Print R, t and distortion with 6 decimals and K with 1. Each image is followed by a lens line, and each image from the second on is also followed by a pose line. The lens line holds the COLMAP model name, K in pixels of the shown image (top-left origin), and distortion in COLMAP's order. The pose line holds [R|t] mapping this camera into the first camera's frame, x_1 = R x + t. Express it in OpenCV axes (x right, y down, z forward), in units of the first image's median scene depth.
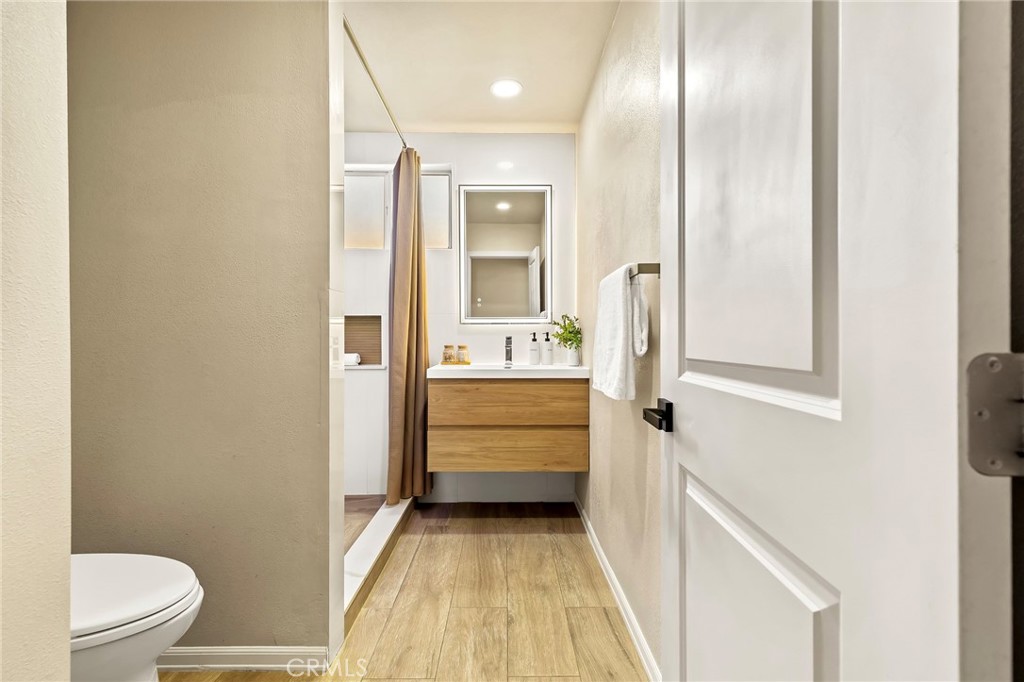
lens RADIAL K [[463.8, 0, 505.2], [0, 463.8, 336.7], [0, 0, 1]] dist [0.003488, 0.000061]
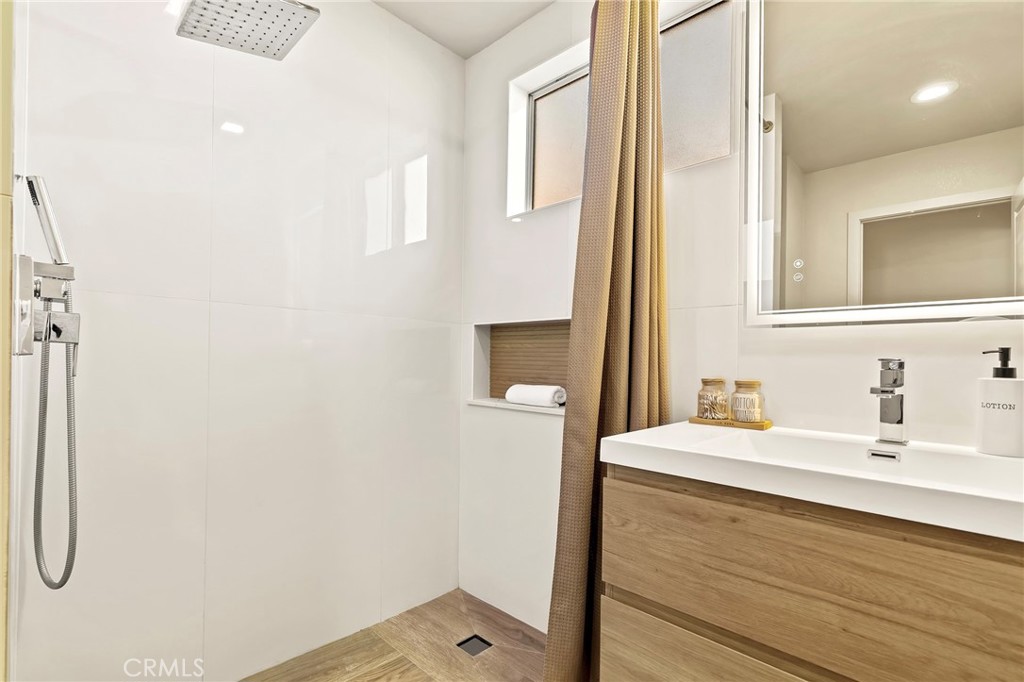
lens RADIAL K [[471.4, 0, 508.1], [0, 471.4, 357.9], [0, 0, 1]] dist [0.003502, 0.000604]
pose [[0.710449, 0.009319, -0.703687, 0.050623], [-0.010909, 0.999938, 0.002228, 0.000318], [0.703664, 0.006094, 0.710507, 0.563656]]
